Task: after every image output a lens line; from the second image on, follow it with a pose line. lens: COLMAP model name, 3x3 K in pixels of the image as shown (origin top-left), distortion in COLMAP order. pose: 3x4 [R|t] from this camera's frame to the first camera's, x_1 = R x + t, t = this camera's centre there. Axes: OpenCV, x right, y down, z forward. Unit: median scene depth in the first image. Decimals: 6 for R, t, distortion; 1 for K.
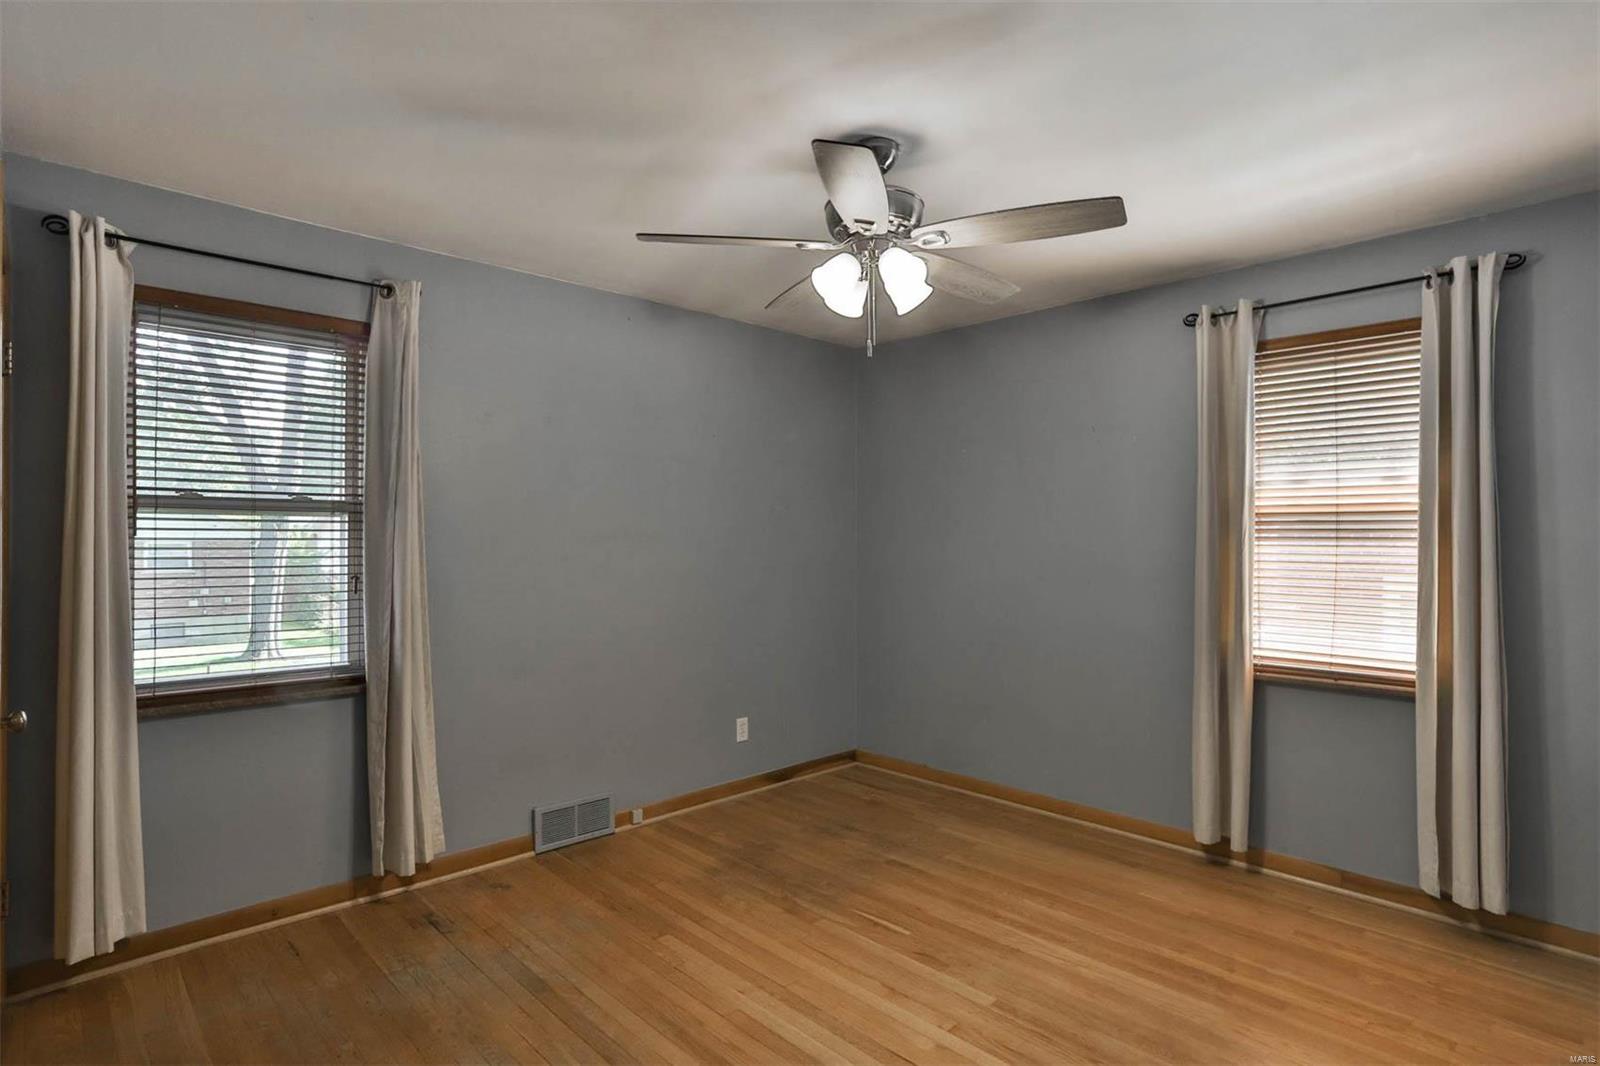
lens RADIAL K [[823.9, 0, 773.0], [0, 823.9, 531.7], [0, 0, 1]] dist [-0.057719, 0.035627]
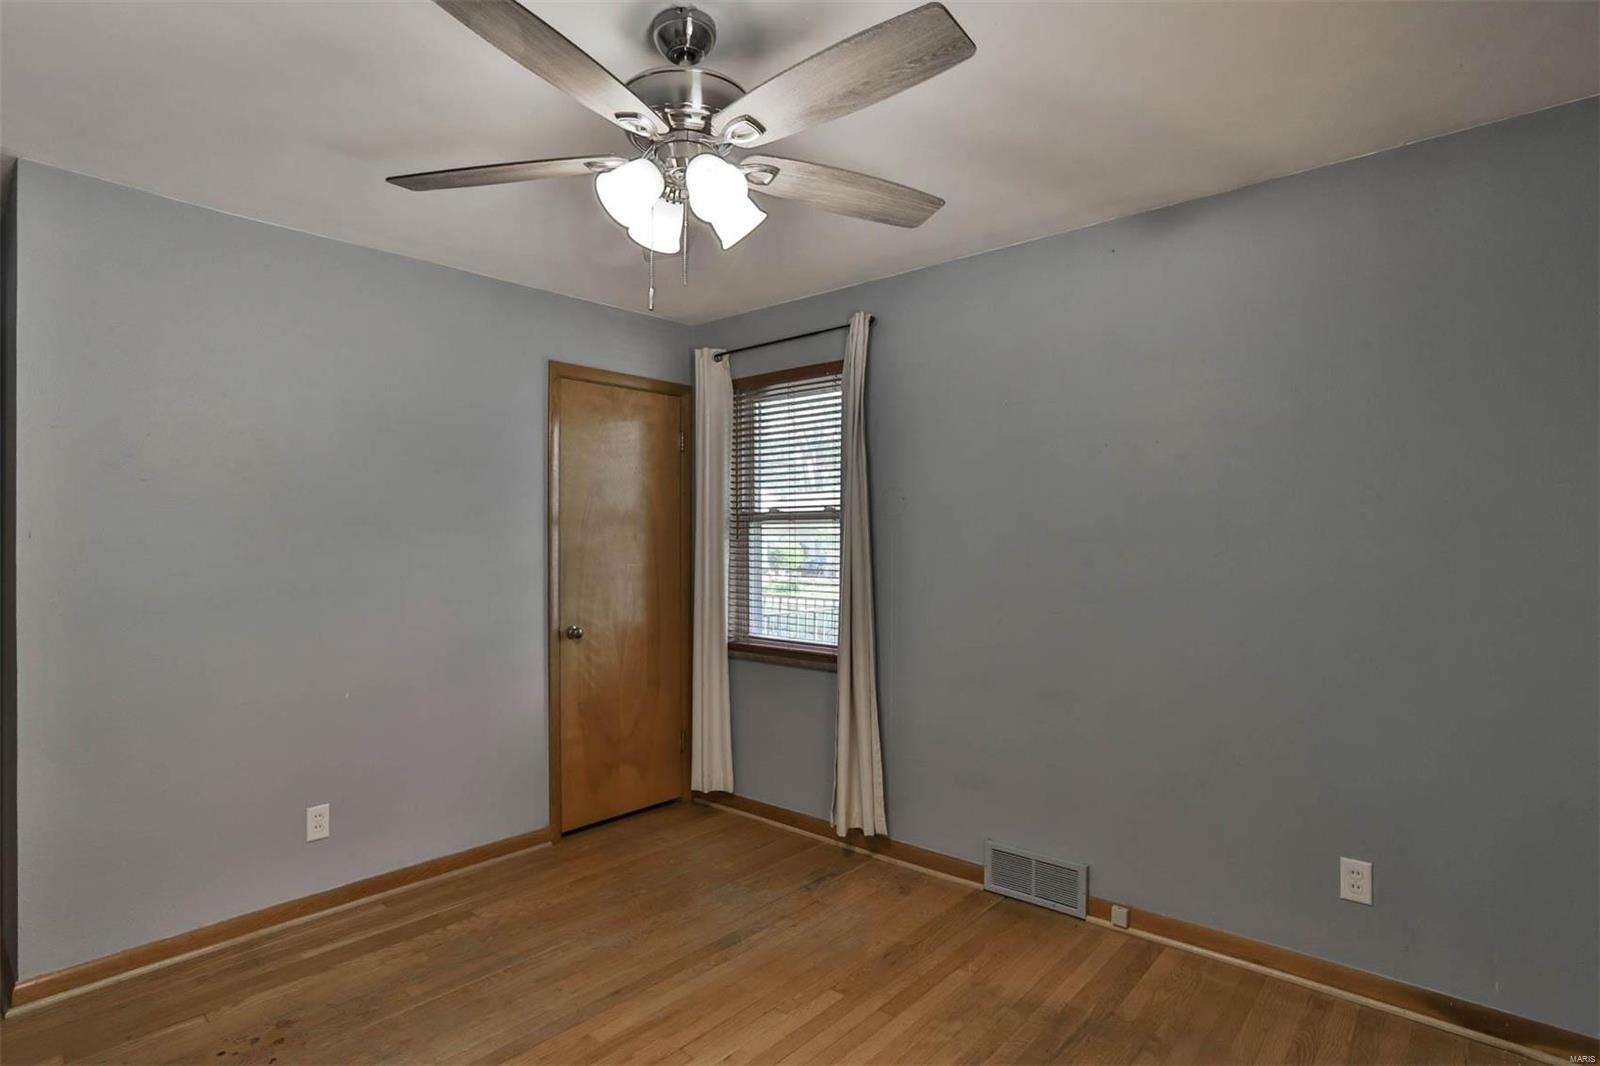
lens RADIAL K [[823.9, 0, 773.0], [0, 823.9, 531.7], [0, 0, 1]] dist [-0.057719, 0.035627]
pose [[0.083979, -0.014267, -0.996365, 0.717368], [0.008308, 0.999873, -0.013617, 0.010972], [0.996433, -0.007134, 0.084087, 0.834414]]
